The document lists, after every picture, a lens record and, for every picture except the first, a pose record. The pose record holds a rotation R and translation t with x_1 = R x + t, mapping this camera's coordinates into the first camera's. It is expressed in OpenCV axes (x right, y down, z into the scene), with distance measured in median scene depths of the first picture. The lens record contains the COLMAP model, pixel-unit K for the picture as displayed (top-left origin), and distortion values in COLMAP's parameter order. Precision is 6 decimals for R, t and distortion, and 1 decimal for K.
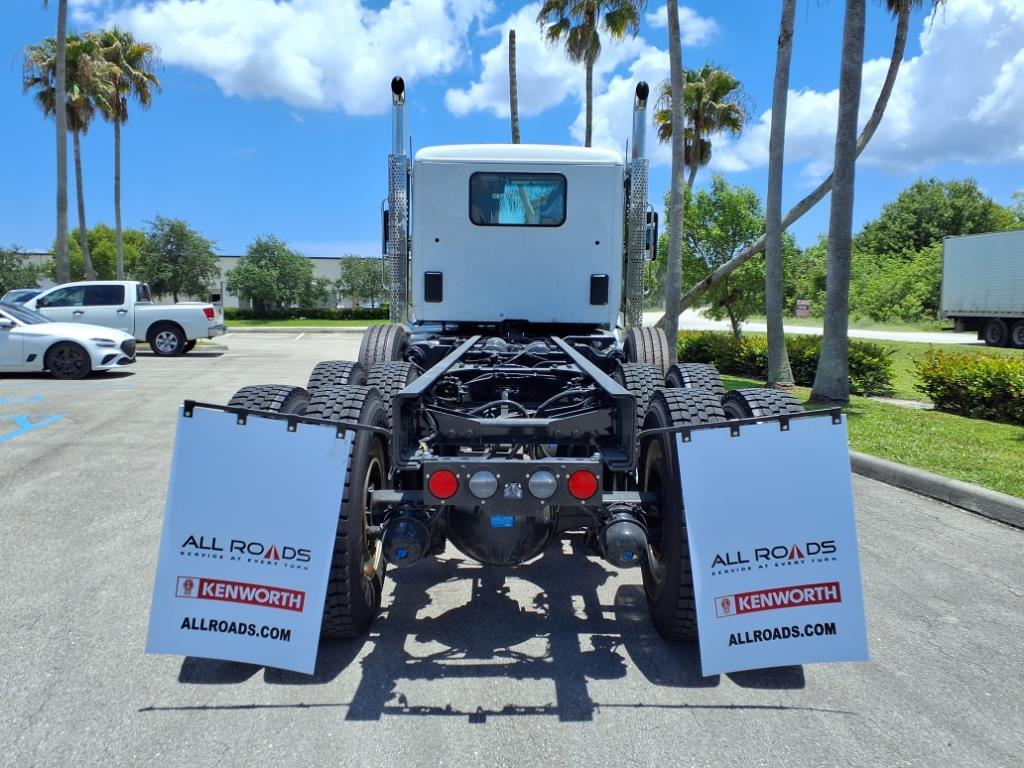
lens RADIAL K [[819.4, 0, 513.1], [0, 819.4, 378.2], [0, 0, 1]] dist [0.044967, -0.036892]
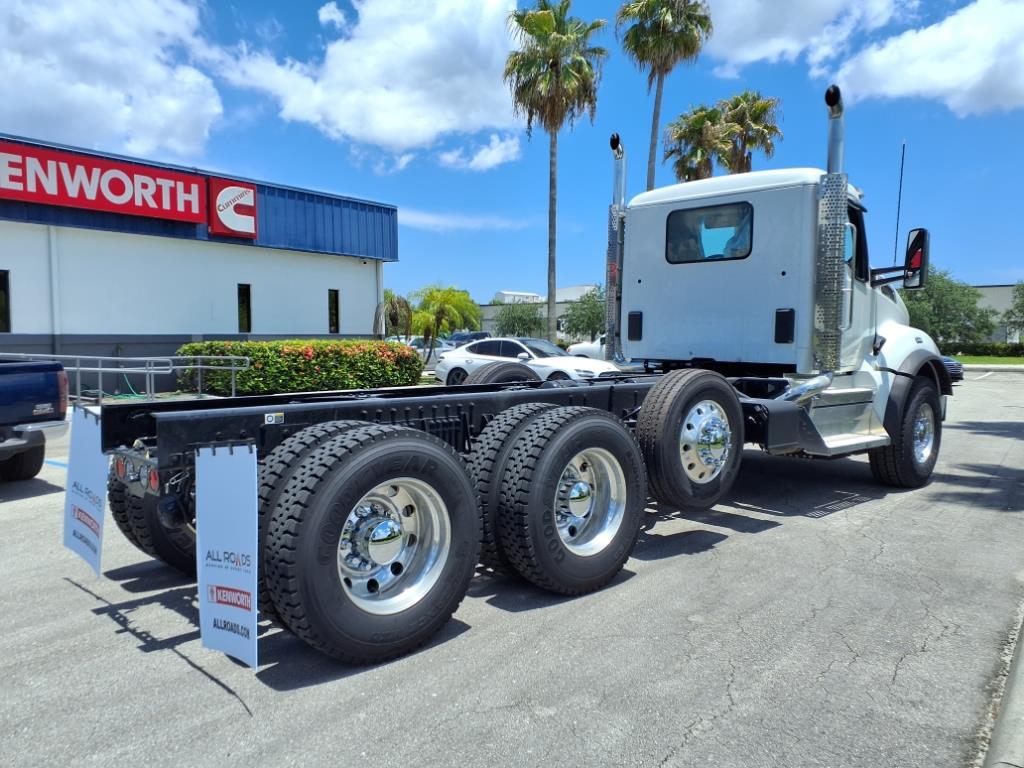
lens RADIAL K [[819.4, 0, 512.7], [0, 819.4, 384.4], [0, 0, 1]] dist [0.044967, -0.036892]
pose [[0.684097, 0.039564, -0.728317, 0.560194], [-0.063953, 0.997936, -0.005860, -0.022040], [0.726582, 0.050587, 0.685215, 0.181060]]
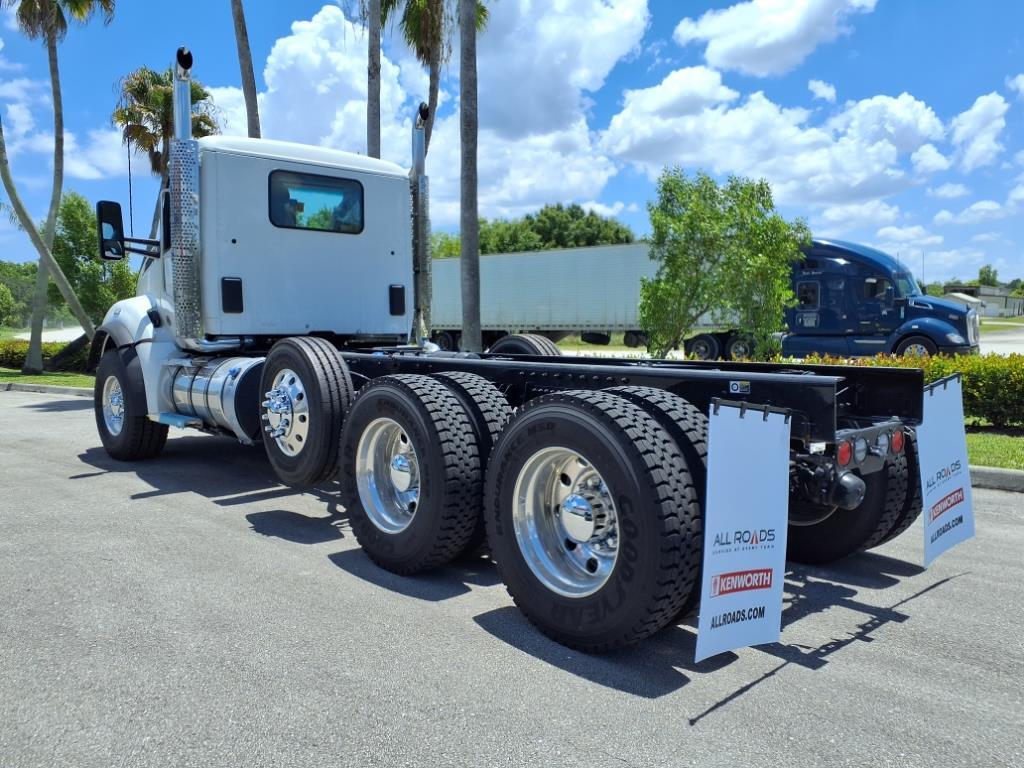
lens RADIAL K [[819.4, 0, 517.6], [0, 819.4, 391.1], [0, 0, 1]] dist [0.044967, -0.036892]
pose [[0.742869, -0.067965, 0.665978, -0.465753], [0.072202, 0.997164, 0.021226, -0.007858], [-0.665532, 0.032317, 0.745670, 0.156466]]
